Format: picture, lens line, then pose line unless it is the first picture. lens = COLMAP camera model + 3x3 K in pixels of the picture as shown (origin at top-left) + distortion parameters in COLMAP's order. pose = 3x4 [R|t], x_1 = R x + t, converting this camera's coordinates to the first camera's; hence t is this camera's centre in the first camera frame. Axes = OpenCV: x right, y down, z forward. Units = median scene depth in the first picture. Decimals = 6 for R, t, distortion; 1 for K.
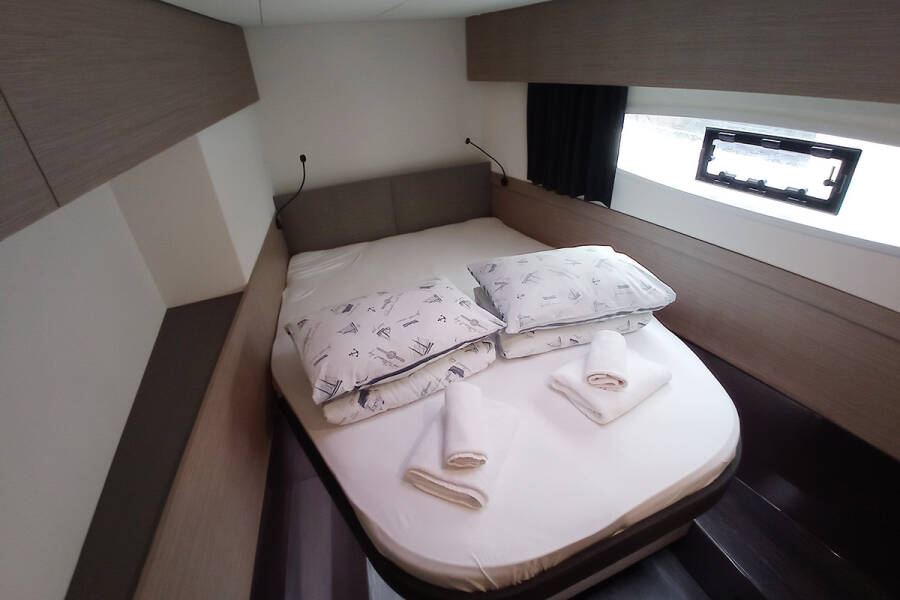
lens RADIAL K [[423.0, 0, 450.0], [0, 423.0, 300.0], [0, 0, 1]] dist [-0.078171, 0.020446]
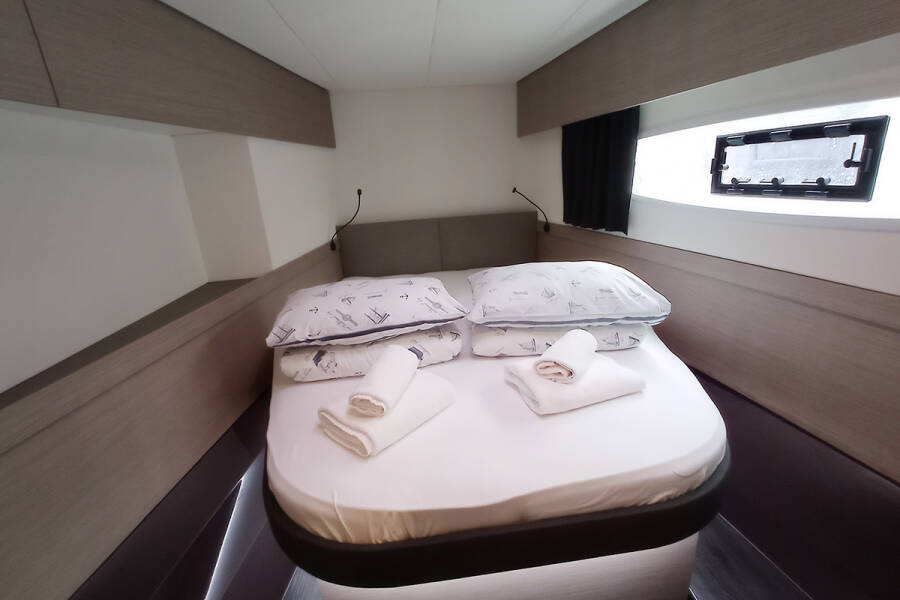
lens RADIAL K [[406.8, 0, 446.4], [0, 406.8, 298.5], [0, 0, 1]] dist [-0.037660, 0.011054]
pose [[0.958149, 0.078648, -0.275253, 0.337679], [-0.136690, 0.970521, -0.198507, 0.222047], [0.251527, 0.227824, 0.940654, 0.067499]]
